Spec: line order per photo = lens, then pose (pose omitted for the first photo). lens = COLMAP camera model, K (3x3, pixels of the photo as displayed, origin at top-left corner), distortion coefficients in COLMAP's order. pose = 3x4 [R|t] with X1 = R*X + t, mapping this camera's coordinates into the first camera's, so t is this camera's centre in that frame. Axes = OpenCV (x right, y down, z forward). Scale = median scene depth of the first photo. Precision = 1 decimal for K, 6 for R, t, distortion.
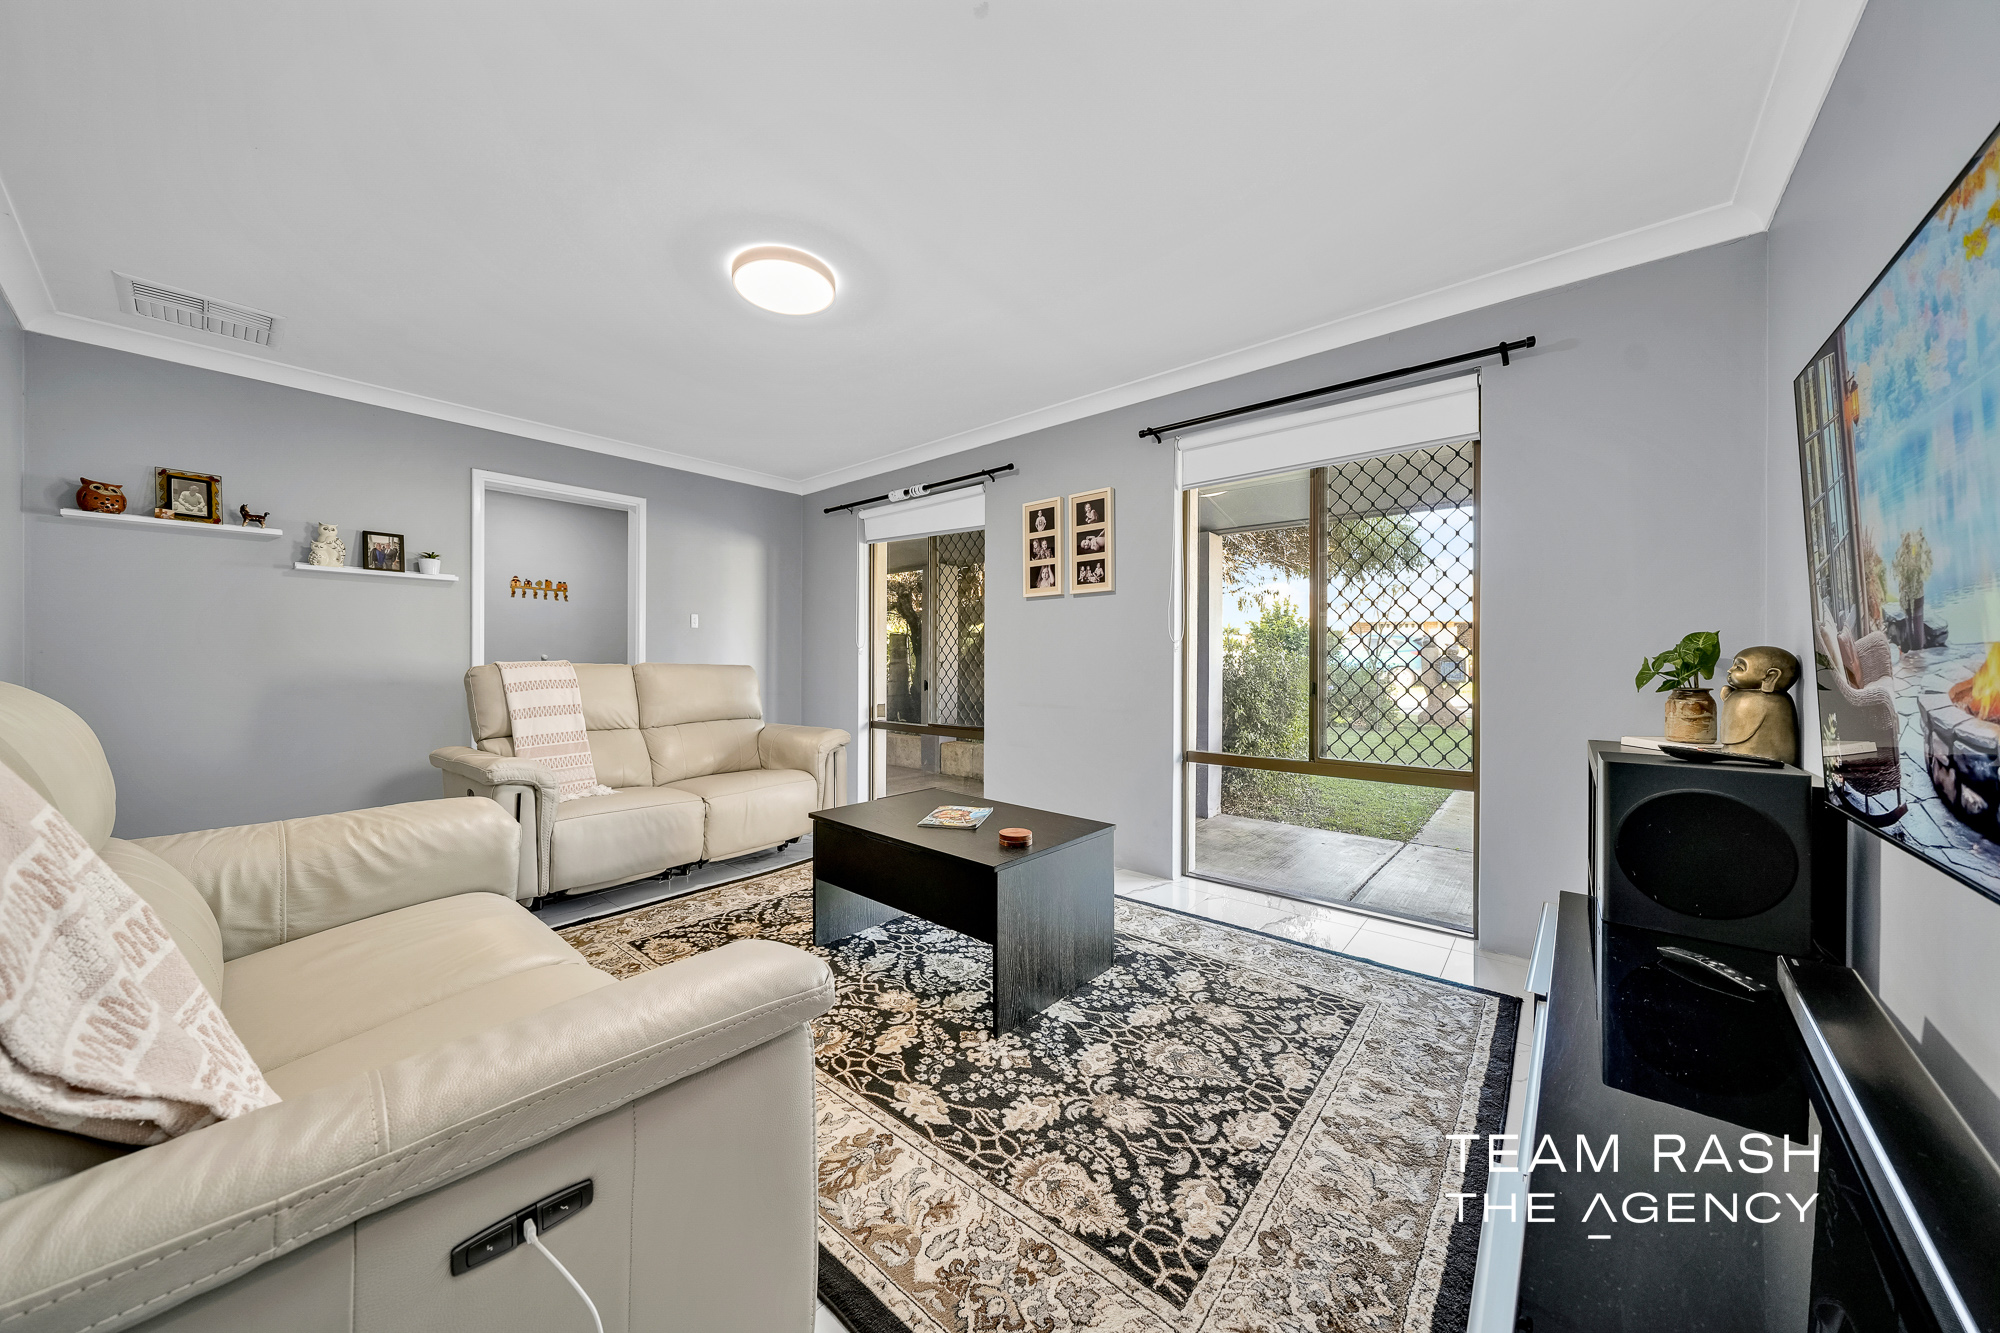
lens RADIAL K [[679.3, 0, 992.8], [0, 679.3, 666.3], [0, 0, 1]] dist [-0.000542, -0.000106]
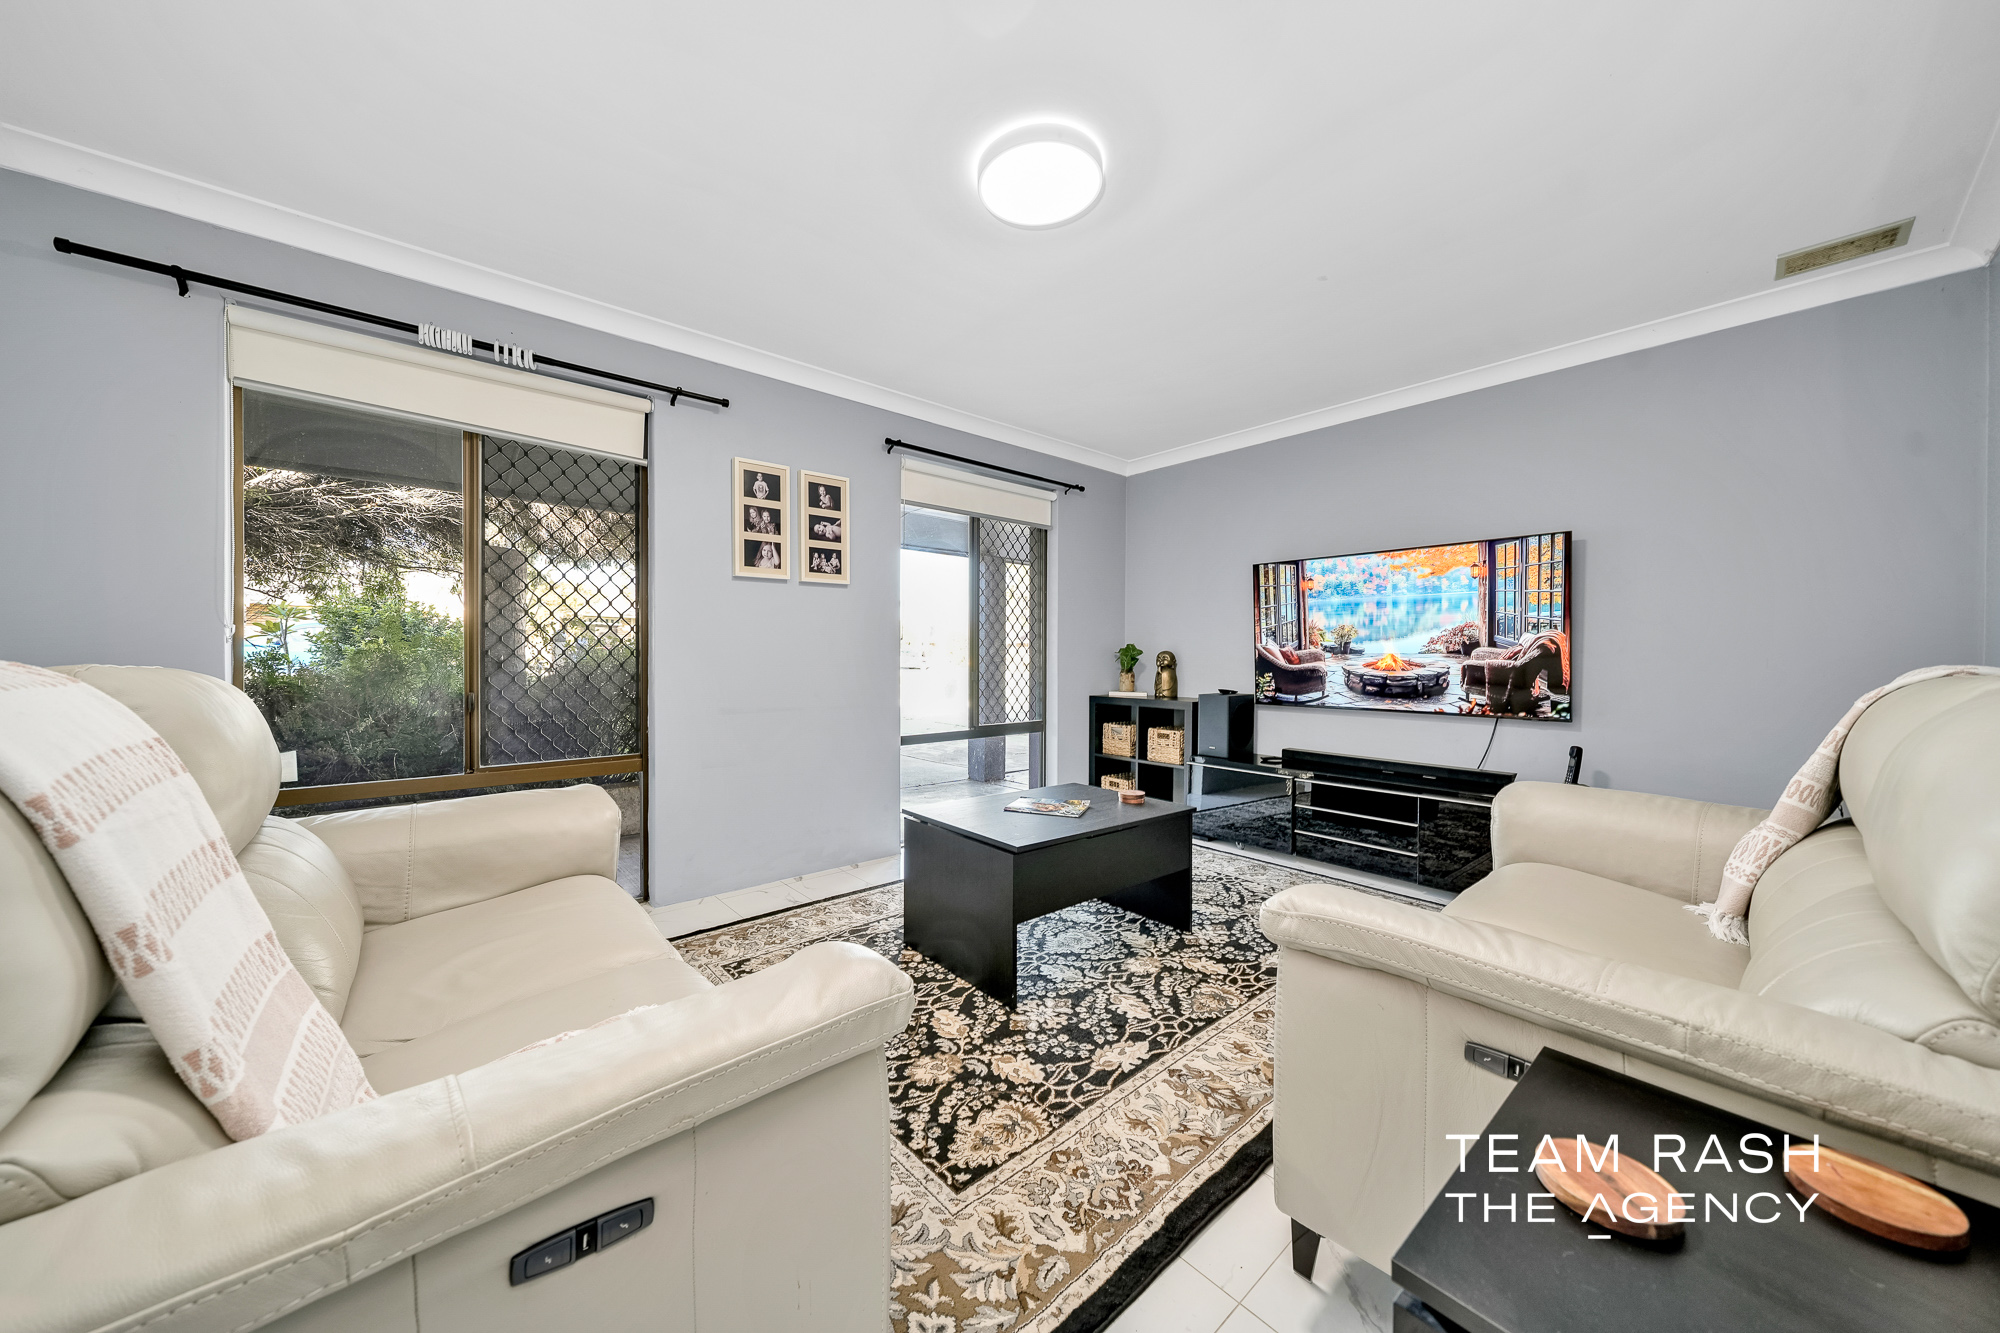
lens RADIAL K [[679.3, 0, 992.8], [0, 679.3, 666.3], [0, 0, 1]] dist [-0.000542, -0.000106]
pose [[0.146835, -0.016688, 0.989020, -0.899522], [0.005684, 0.999855, 0.016027, -0.009560], [-0.989145, 0.003268, 0.146909, 0.766245]]
